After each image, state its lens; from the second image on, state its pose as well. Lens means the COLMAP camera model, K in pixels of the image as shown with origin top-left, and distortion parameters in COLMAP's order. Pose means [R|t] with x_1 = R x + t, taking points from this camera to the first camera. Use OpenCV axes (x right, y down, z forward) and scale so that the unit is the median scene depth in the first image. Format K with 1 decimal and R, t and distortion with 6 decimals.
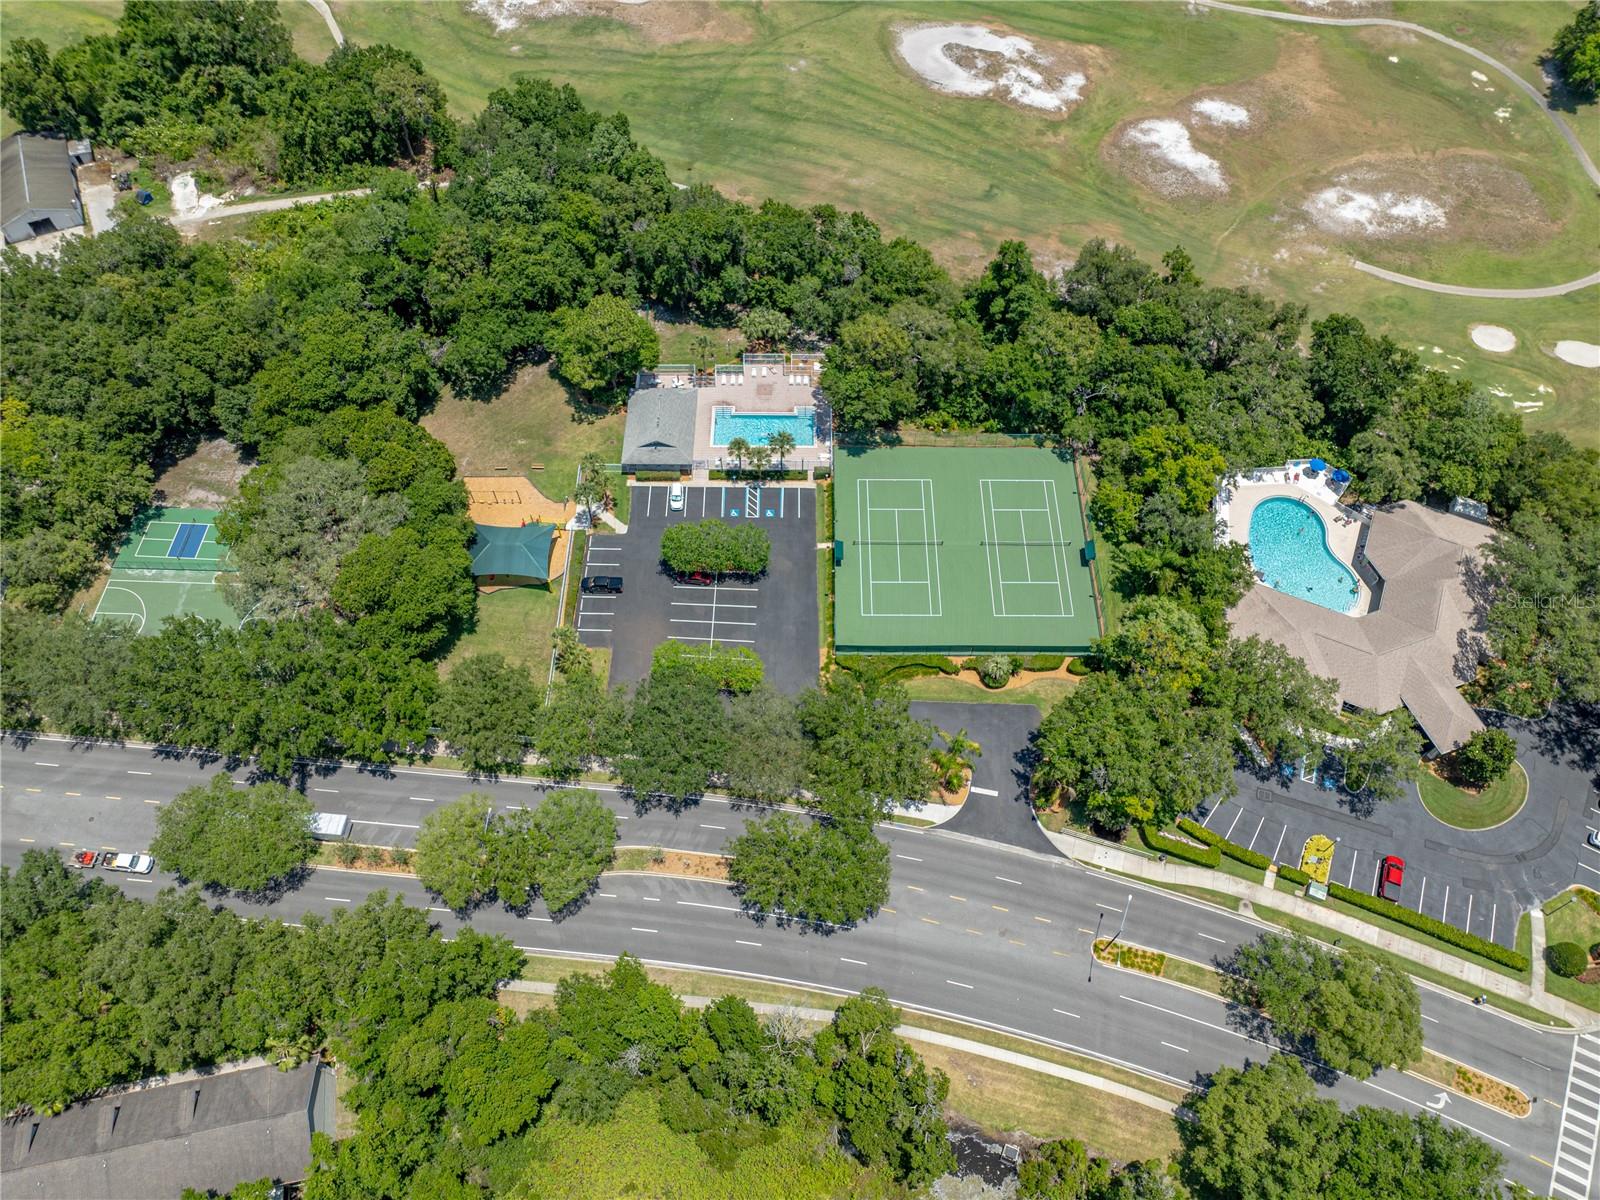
lens RADIAL K [[1098.3, 0, 800.0], [0, 1098.3, 600.0], [0, 0, 1]] dist [-0.028007, -0.002505]
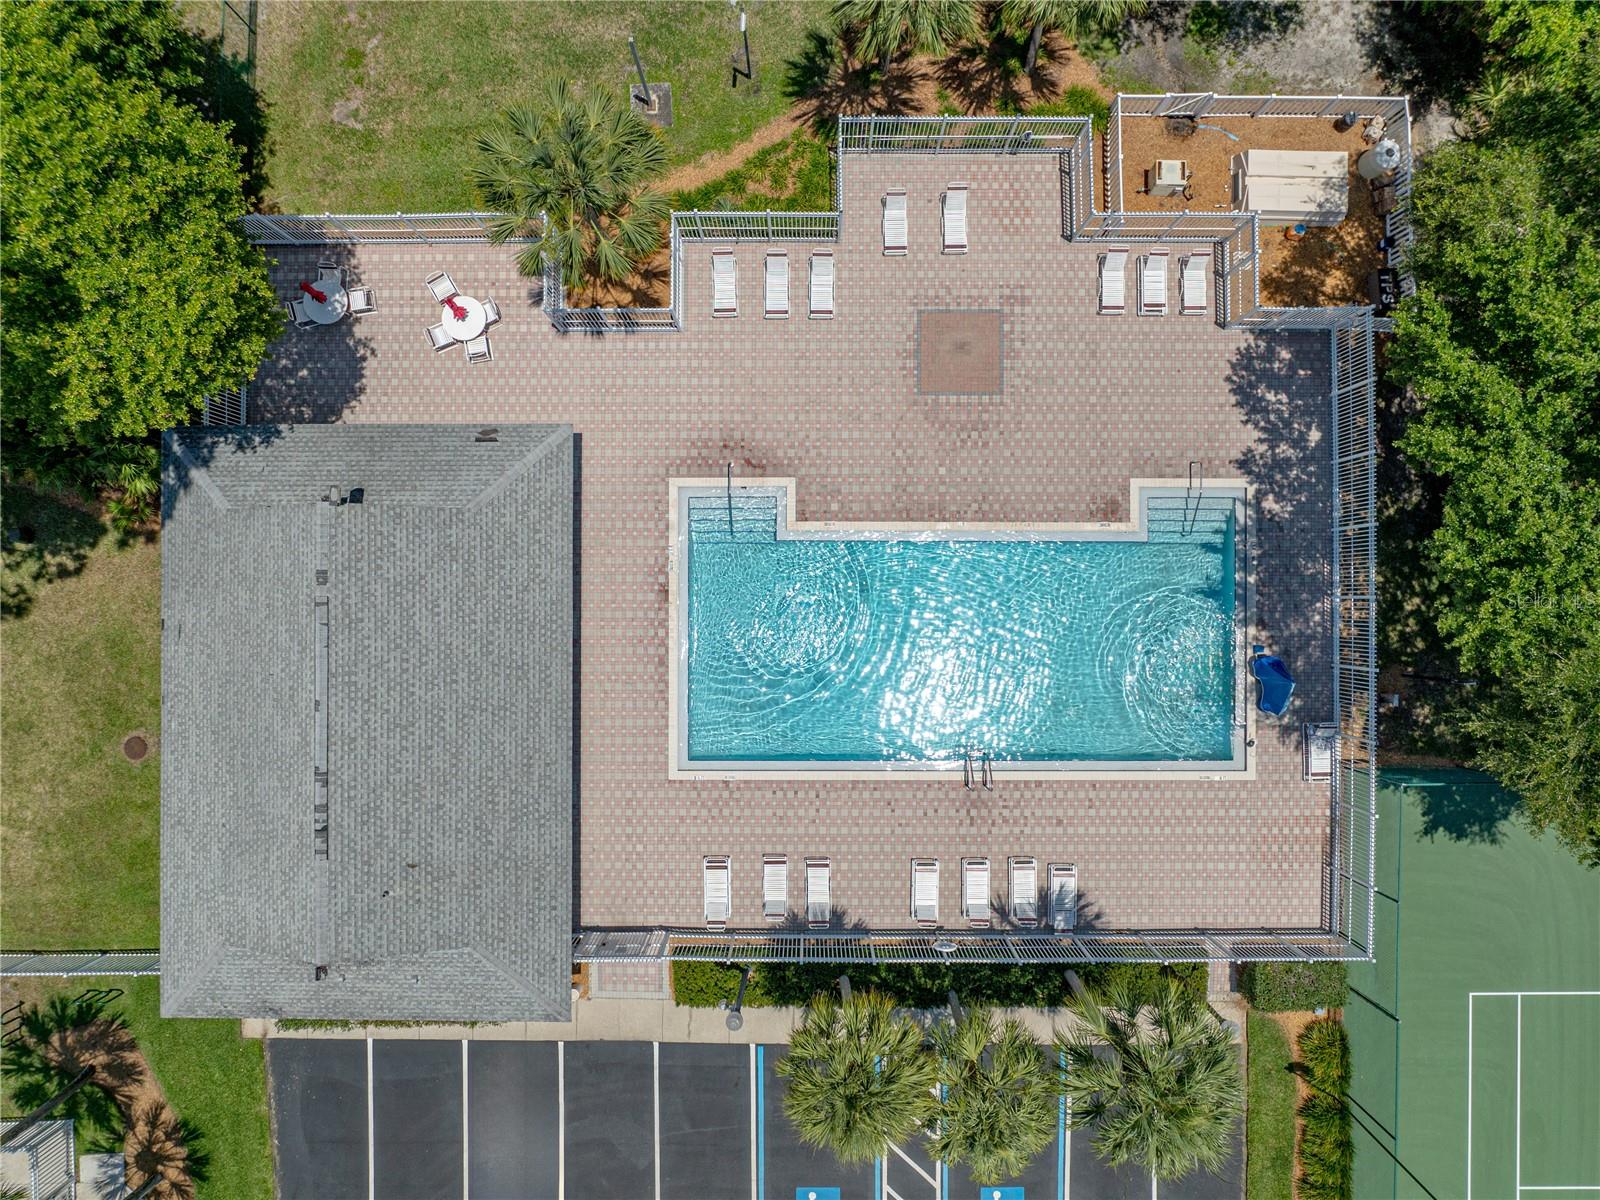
lens RADIAL K [[1098.3, 0, 800.0], [0, 1098.3, 600.0], [0, 0, 1]] dist [-0.028007, -0.002505]
pose [[0.999952, -0.005185, -0.008260, -0.059353], [0.008736, 0.852645, 0.522417, -0.261449], [0.004334, -0.522464, 0.852650, 0.866942]]
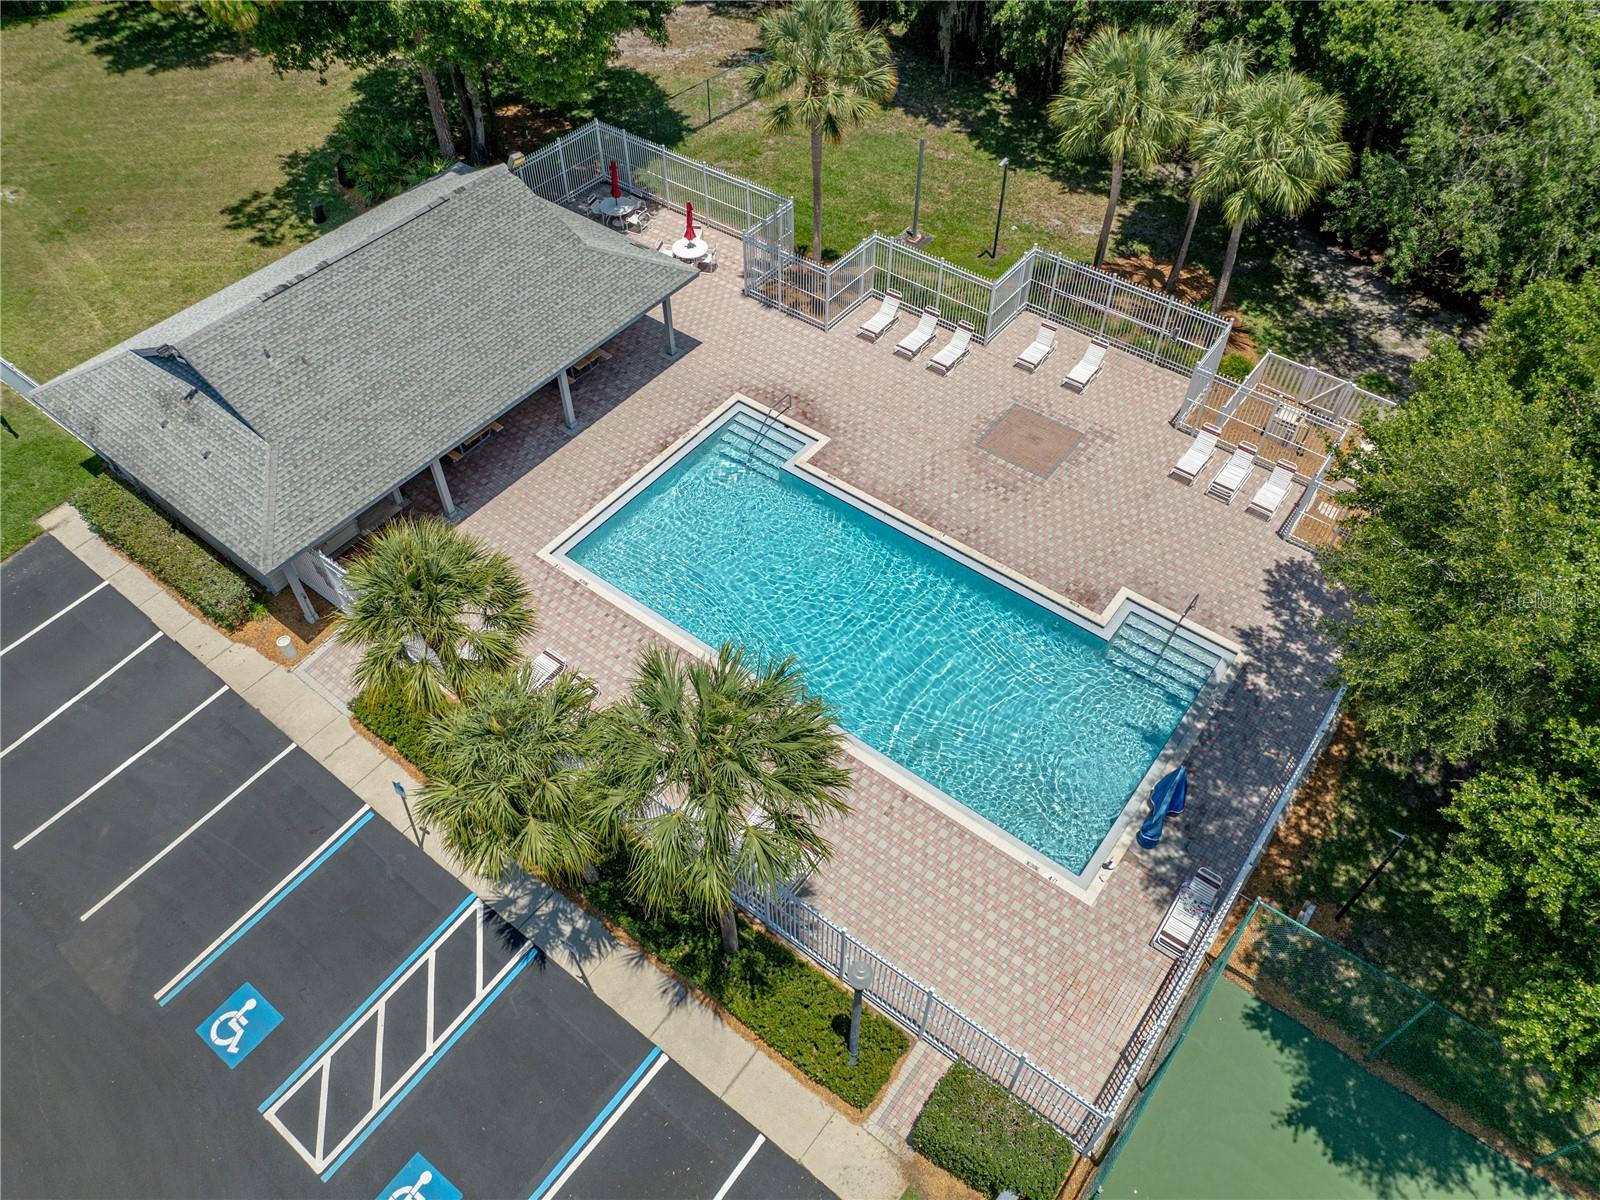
lens RADIAL K [[1120.9, 0, 800.0], [0, 1120.9, 600.0], [0, 0, 1]] dist [-0.008984, -0.002257]
pose [[0.799072, 0.456429, -0.391352, 0.023590], [-0.507566, 0.861012, -0.032173, -0.149559], [0.322274, 0.224345, 0.919678, 0.858955]]
